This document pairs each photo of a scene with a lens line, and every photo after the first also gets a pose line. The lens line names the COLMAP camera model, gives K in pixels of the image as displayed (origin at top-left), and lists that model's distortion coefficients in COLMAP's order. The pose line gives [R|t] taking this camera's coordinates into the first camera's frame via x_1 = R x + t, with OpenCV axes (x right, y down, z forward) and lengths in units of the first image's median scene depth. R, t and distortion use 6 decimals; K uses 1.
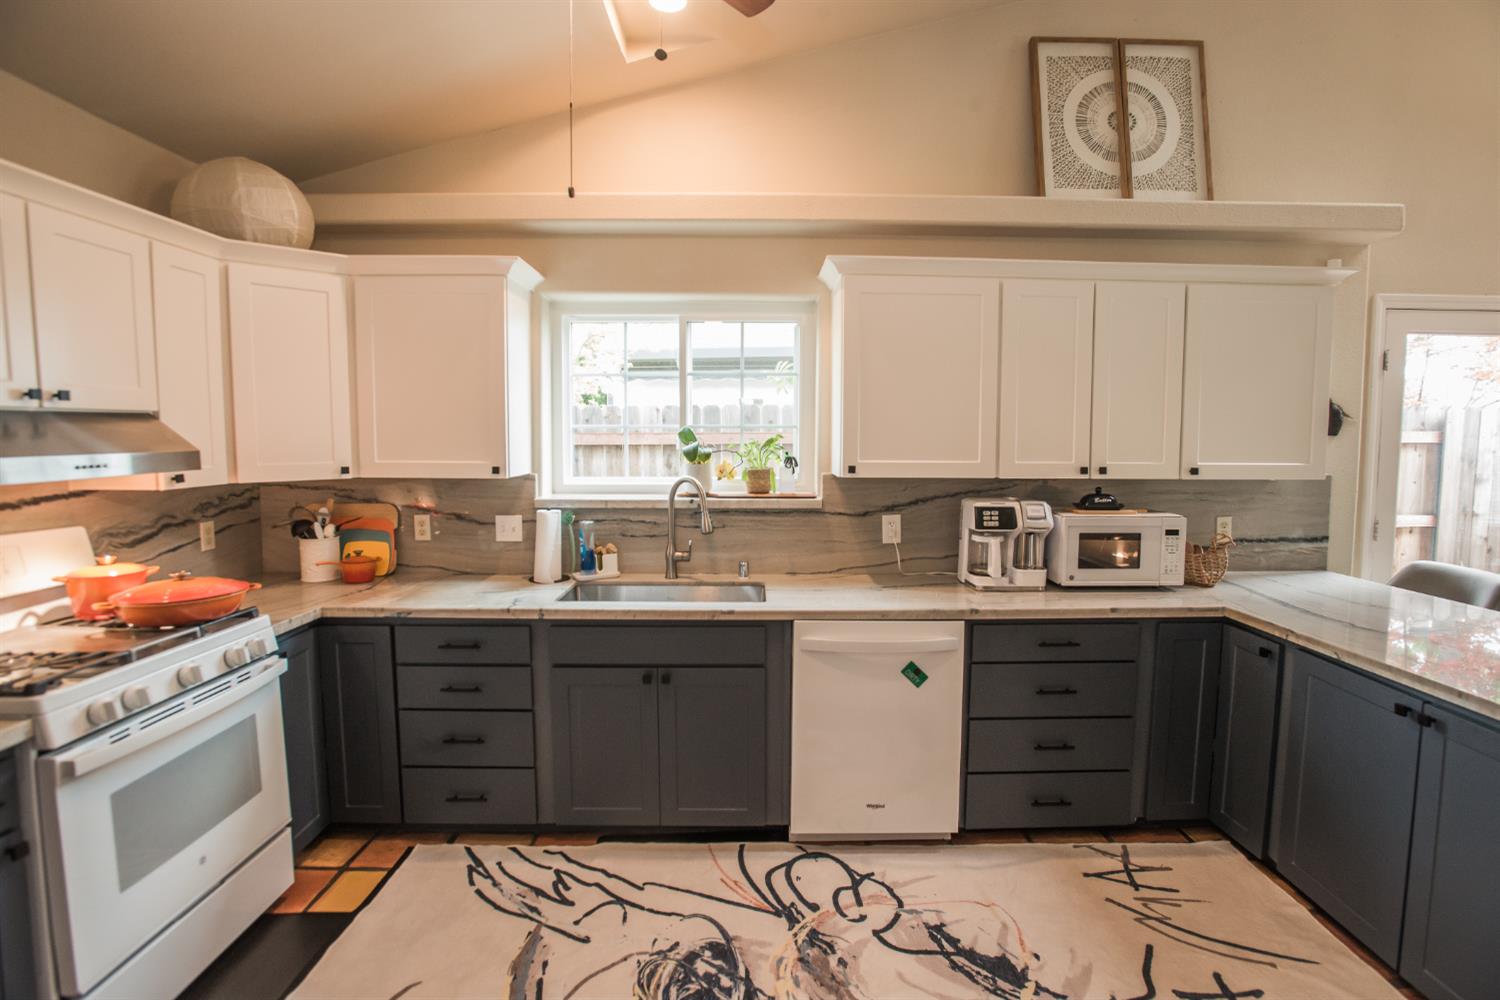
lens RADIAL K [[742.8, 0, 751.5], [0, 742.8, 494.2], [0, 0, 1]] dist [-0.086301, 0.043144]
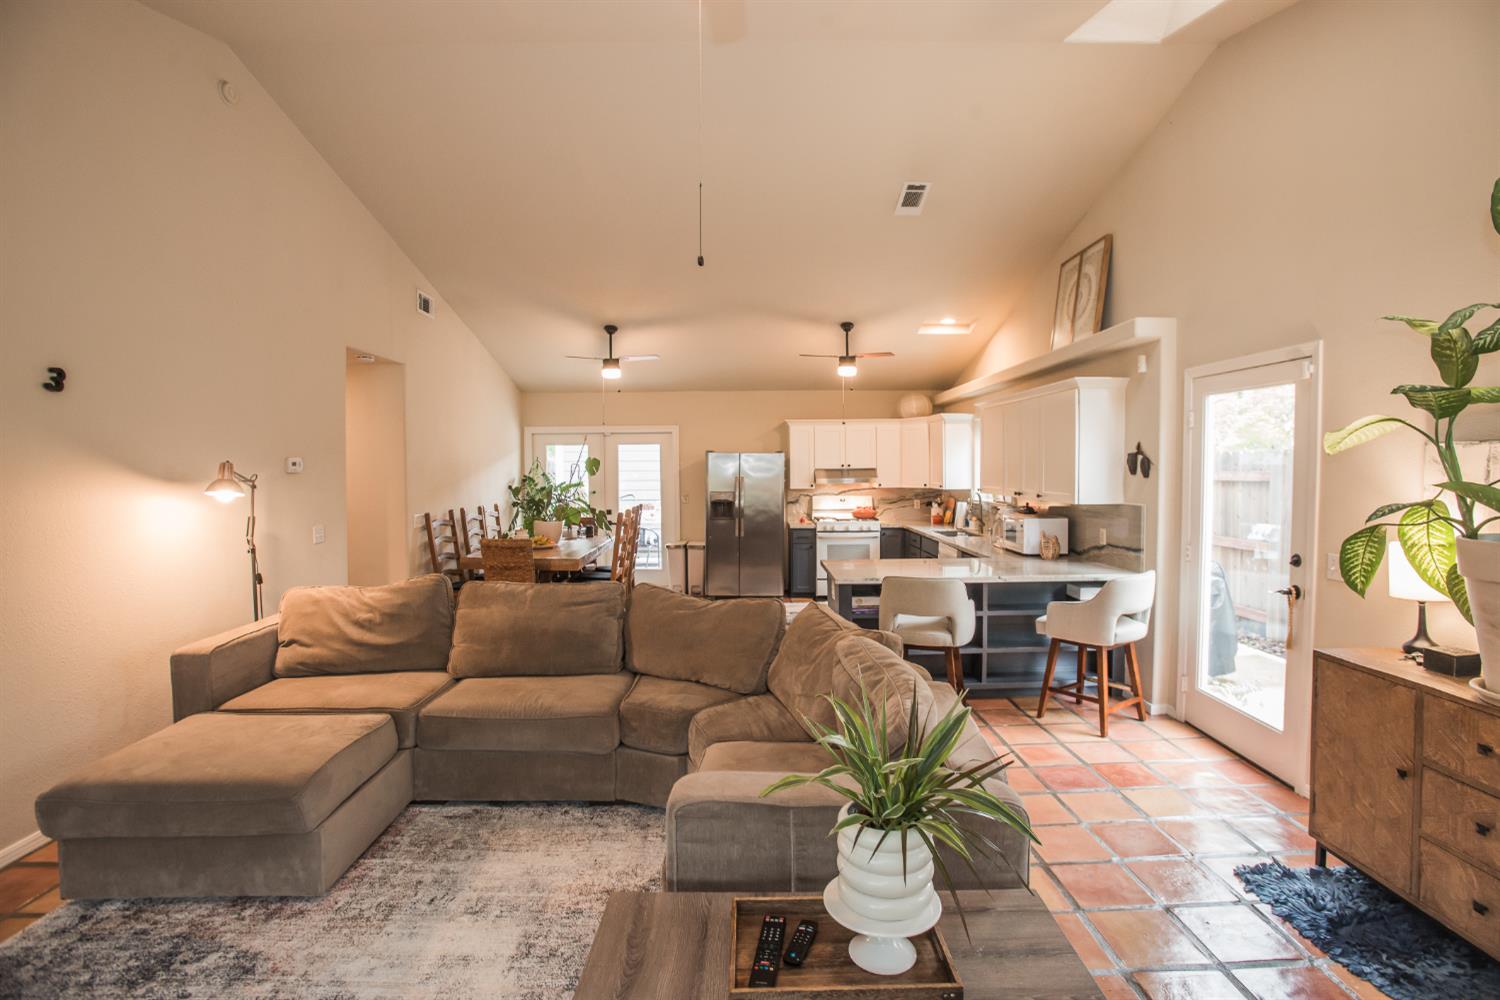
lens RADIAL K [[720.5, 0, 761.1], [0, 720.5, 491.2], [0, 0, 1]] dist [-0.059887, 0.022713]
pose [[0.002338, 0.030035, -0.999546, 2.493664], [-0.072469, 0.996926, 0.029787, -0.046907], [0.997368, 0.072367, 0.004508, 0.277947]]
